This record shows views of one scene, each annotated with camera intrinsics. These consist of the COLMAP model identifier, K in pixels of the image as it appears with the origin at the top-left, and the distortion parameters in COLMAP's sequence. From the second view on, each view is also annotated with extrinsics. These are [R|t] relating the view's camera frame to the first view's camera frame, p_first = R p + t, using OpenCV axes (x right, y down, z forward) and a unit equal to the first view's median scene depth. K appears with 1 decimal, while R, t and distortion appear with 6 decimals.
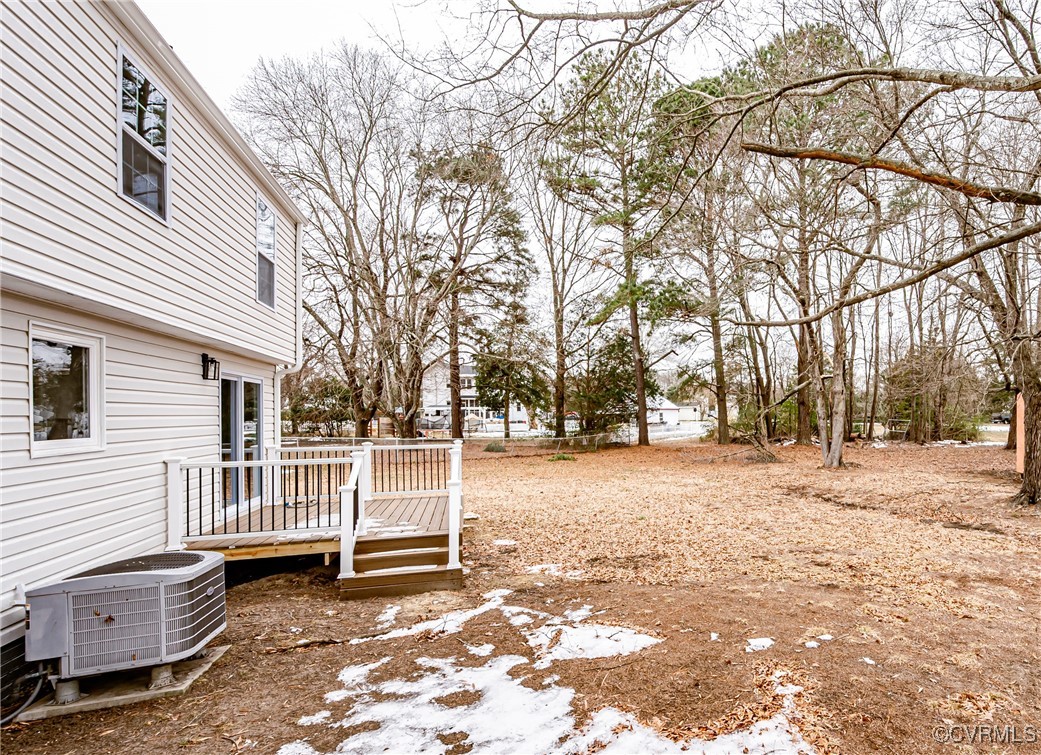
lens RADIAL K [[727.5, 0, 520.3], [0, 727.5, 406.7], [0, 0, 1]] dist [-0.000029, -0.000914]
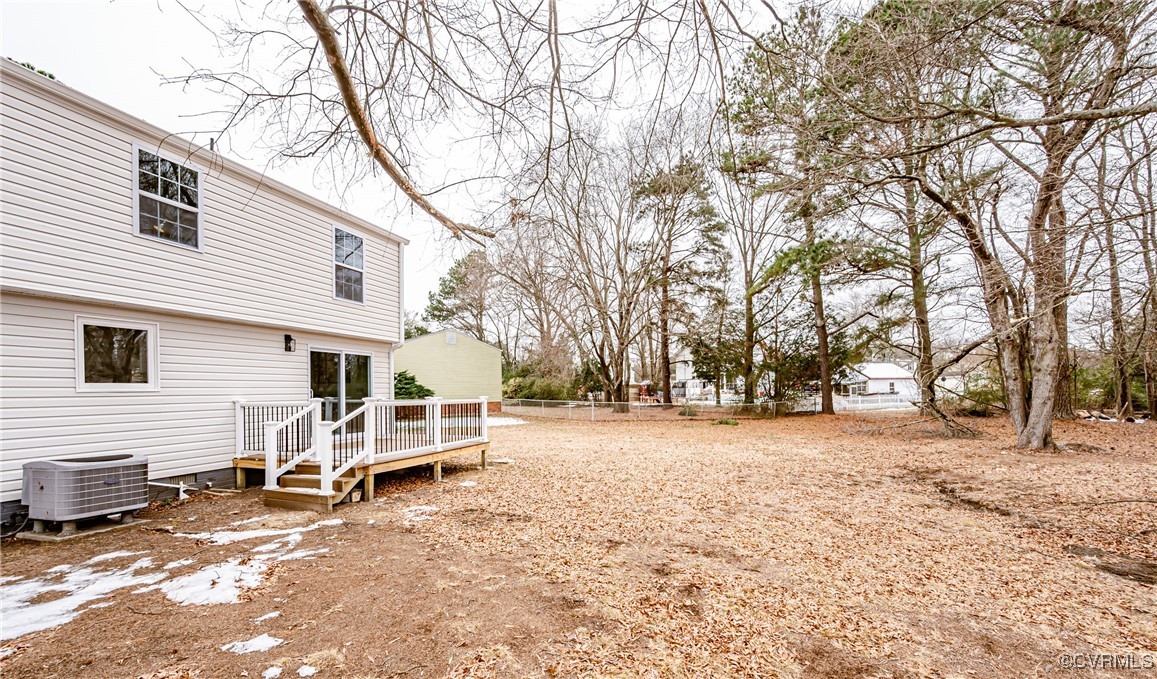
lens RADIAL K [[467.9, 0, 574.3], [0, 467.9, 391.2], [0, 0, 1]] dist [0.001114, -0.000198]
pose [[0.751462, -0.002173, -0.659773, 0.397461], [0.001336, 0.999998, -0.001772, 0.029126], [0.659775, 0.000450, 0.751463, 0.378322]]
